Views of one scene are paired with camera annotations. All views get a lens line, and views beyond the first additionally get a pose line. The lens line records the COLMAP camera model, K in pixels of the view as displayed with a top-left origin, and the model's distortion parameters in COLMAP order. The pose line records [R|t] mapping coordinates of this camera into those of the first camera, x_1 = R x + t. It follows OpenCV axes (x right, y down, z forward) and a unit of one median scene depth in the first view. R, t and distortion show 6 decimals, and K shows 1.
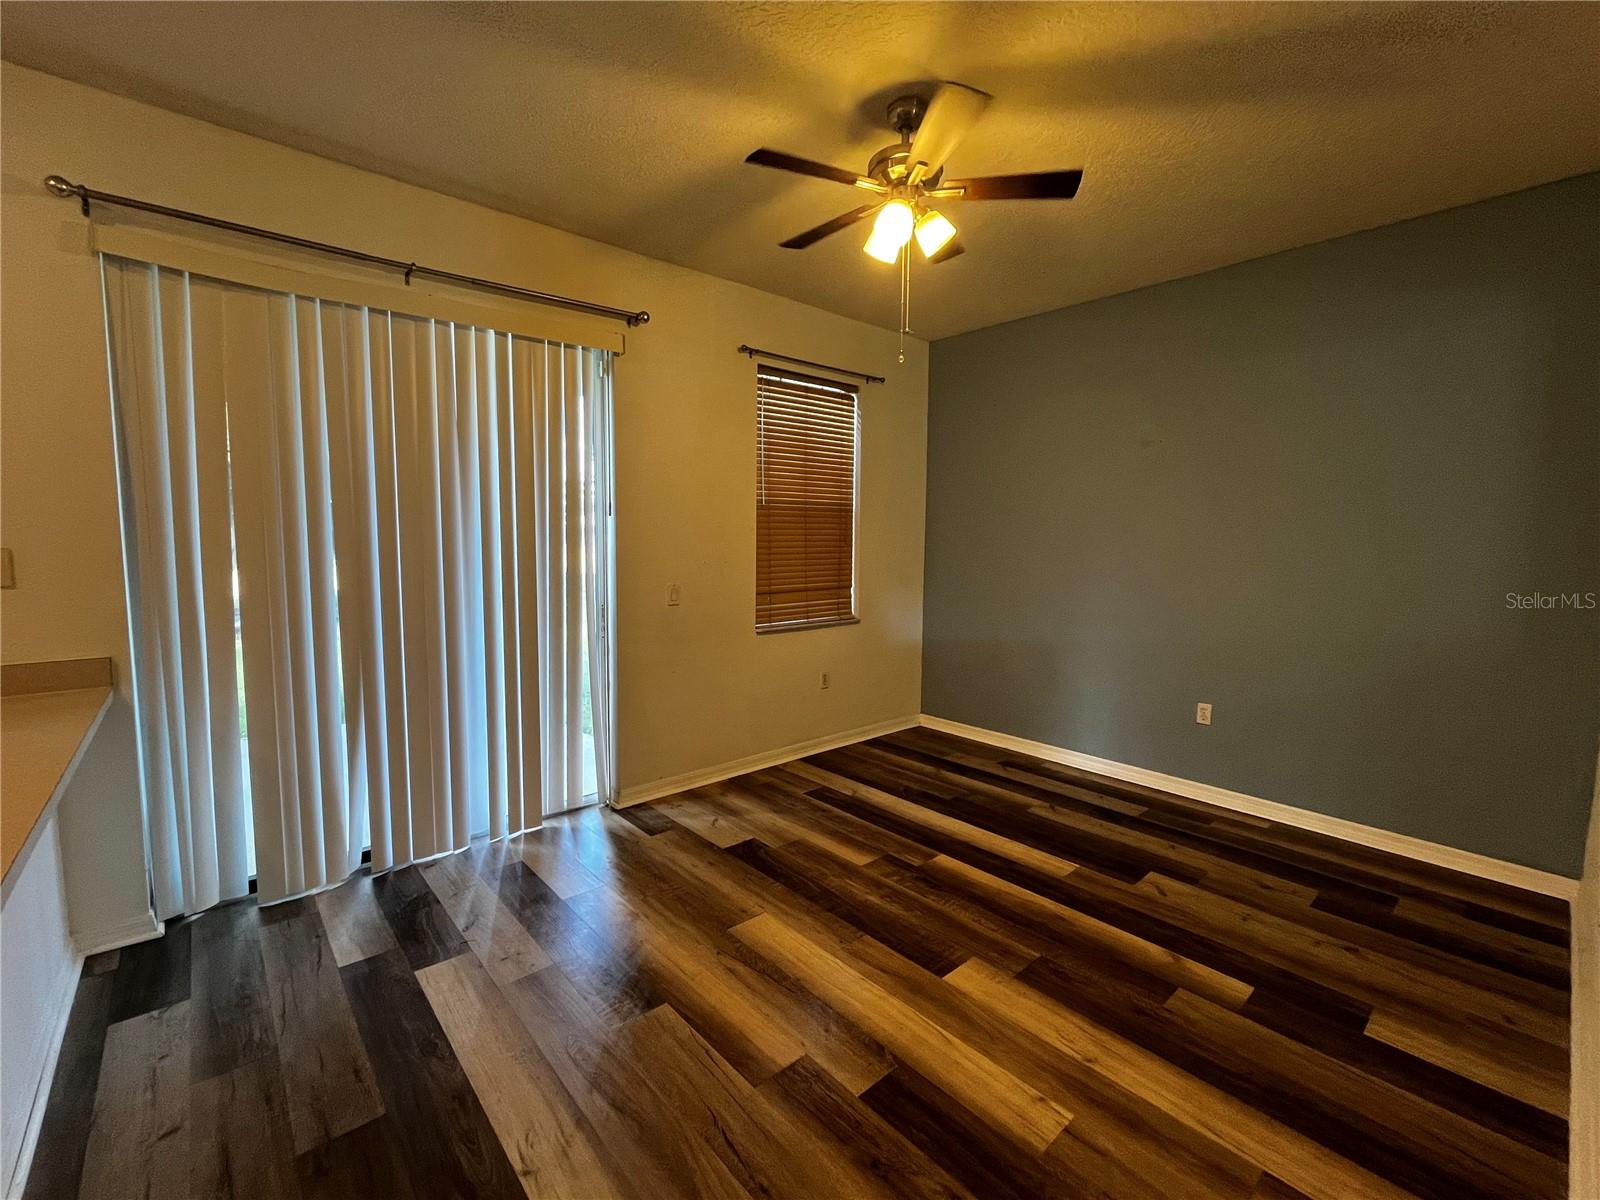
lens RADIAL K [[688.8, 0, 800.0], [0, 688.8, 600.0], [0, 0, 1]] dist [0.001354, 0.000063]
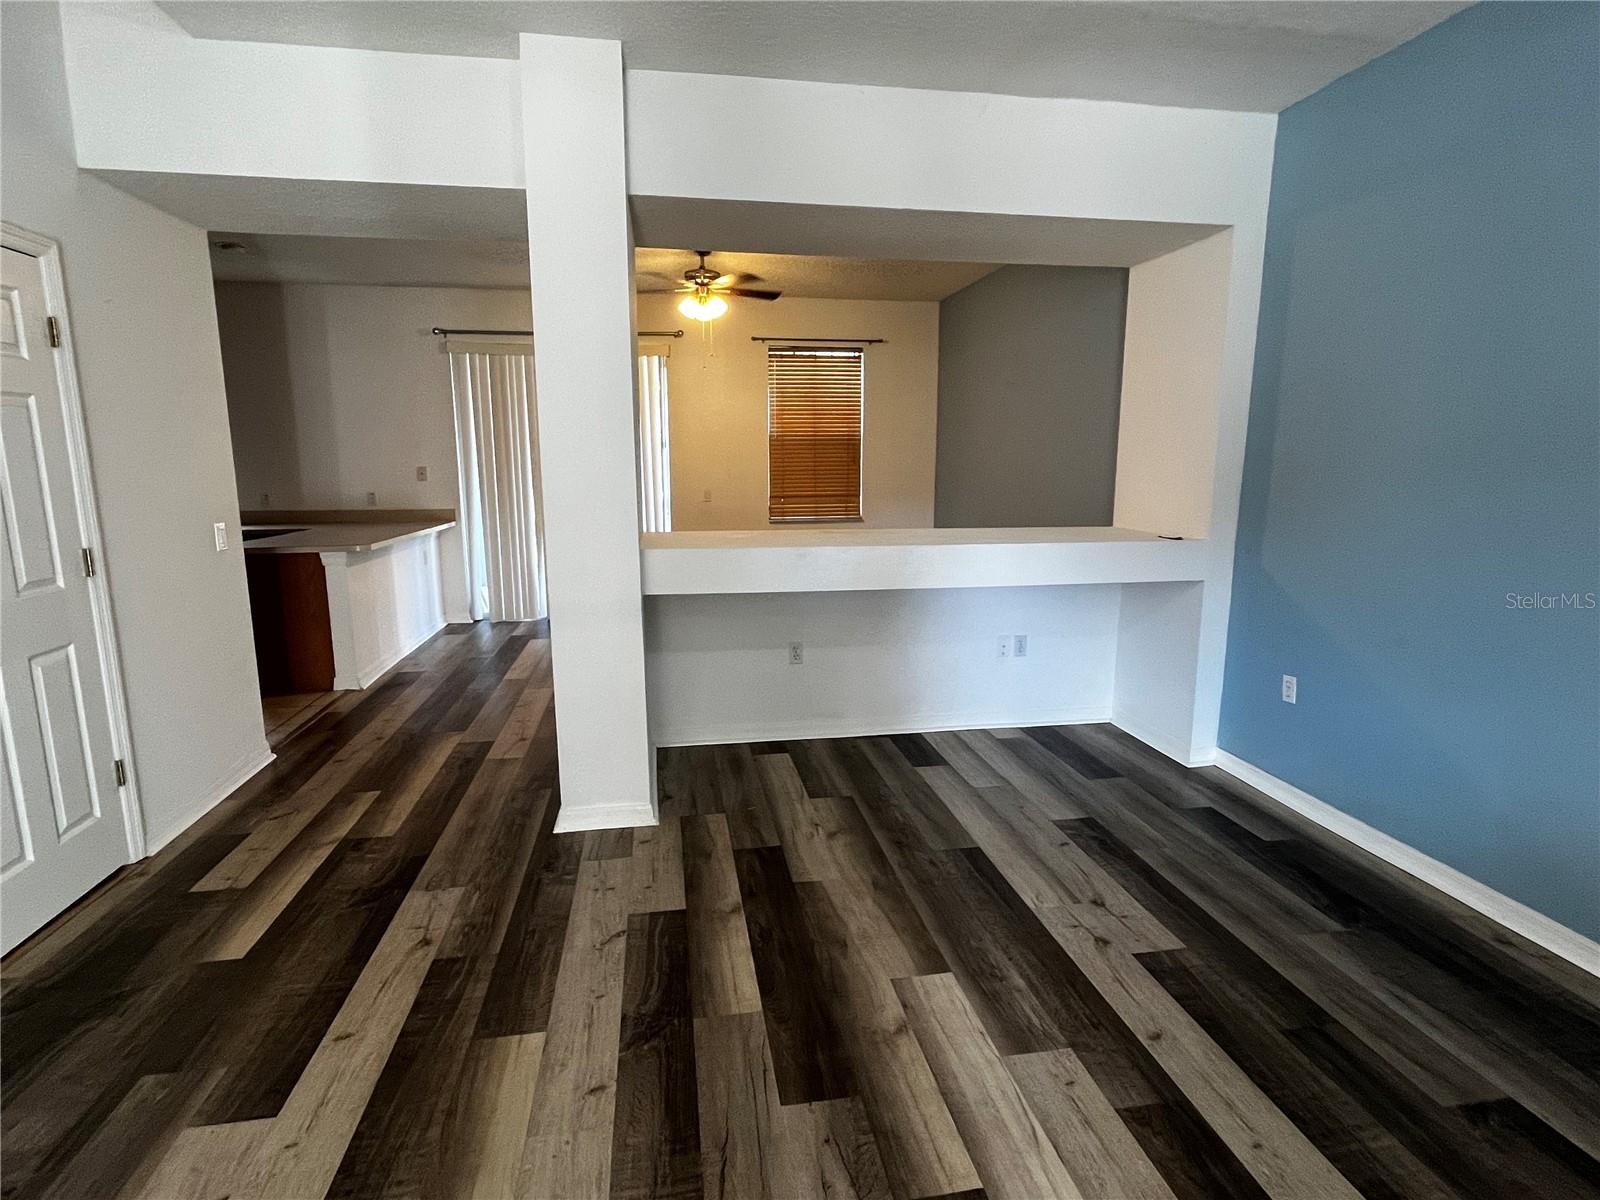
lens RADIAL K [[806.9, 0, 800.0], [0, 806.9, 600.0], [0, 0, 1]] dist [-0.001527, -0.000098]
pose [[0.851708, 0.080722, -0.517761, 0.944297], [-0.039342, 0.995125, 0.090430, 0.054322], [0.522537, -0.056651, 0.850732, -0.510037]]
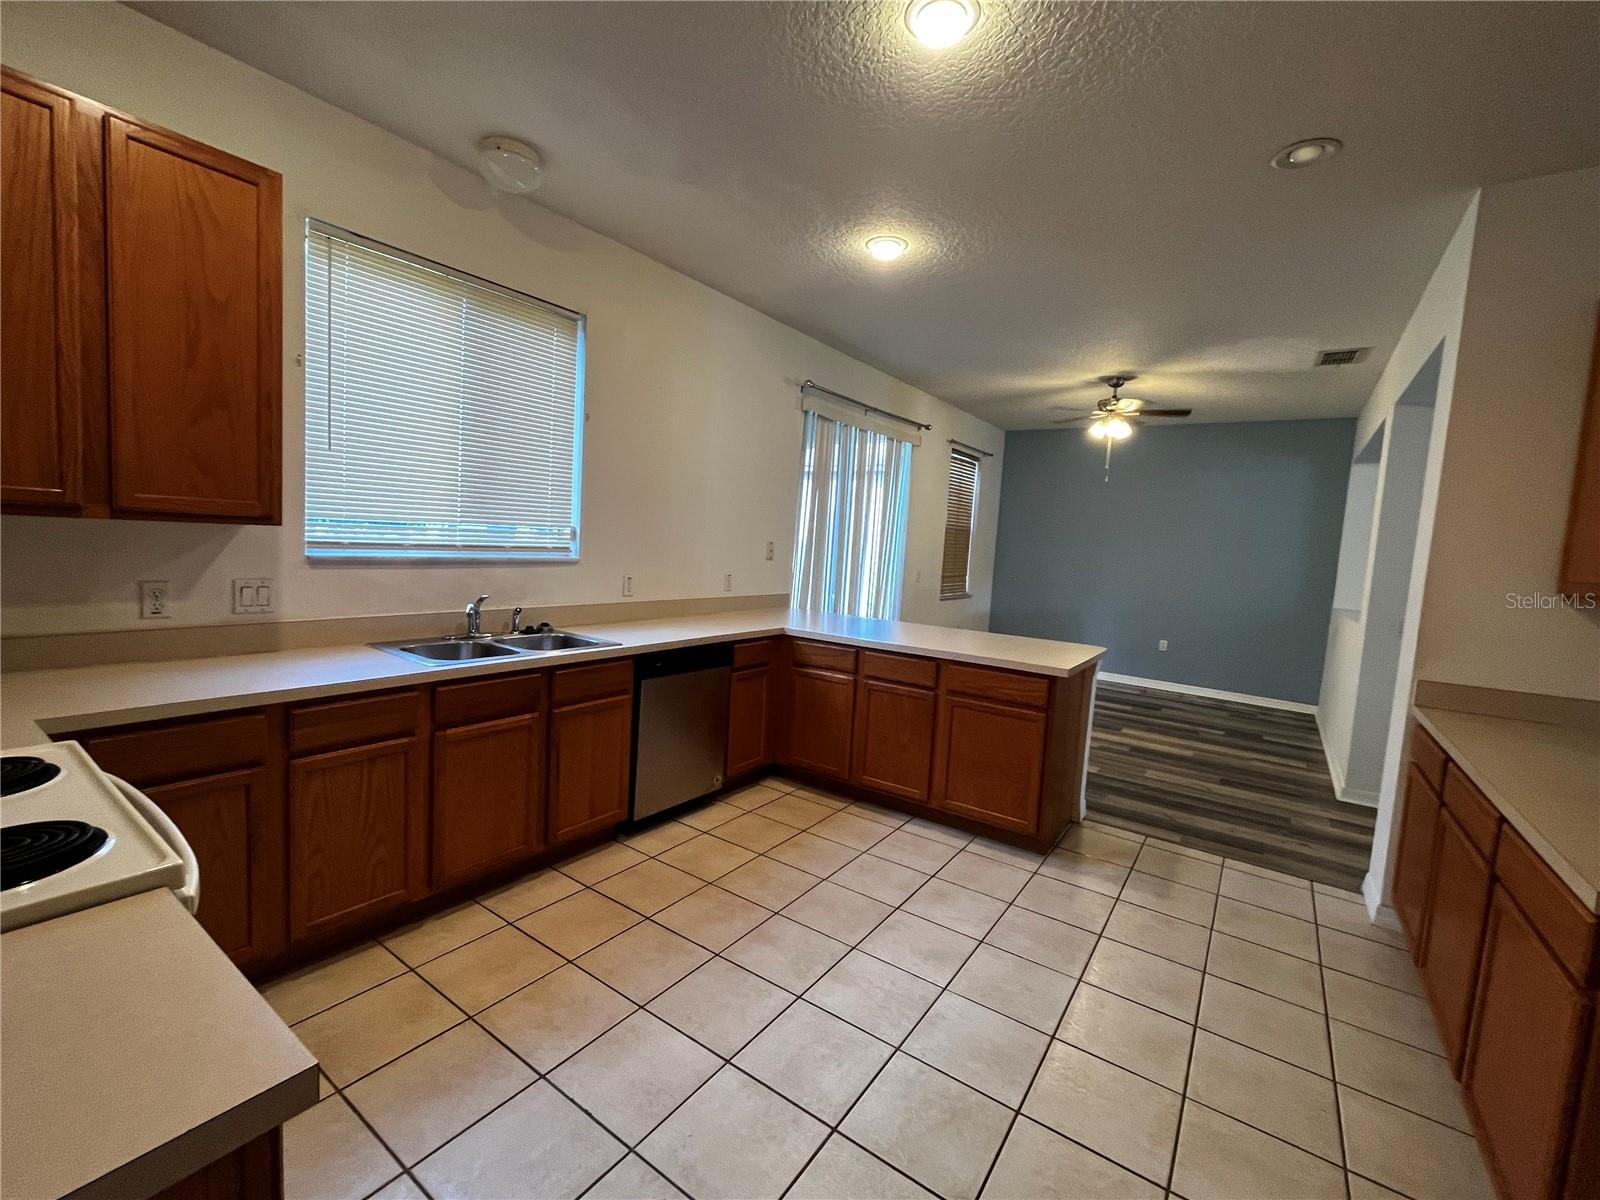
lens RADIAL K [[688.8, 0, 800.0], [0, 688.8, 600.0], [0, 0, 1]] dist [0.001354, 0.000063]
pose [[0.969960, 0.026815, 0.241782, -0.830812], [-0.029018, 0.999563, 0.005552, 0.049307], [-0.241528, -0.012401, 0.970315, -0.611207]]
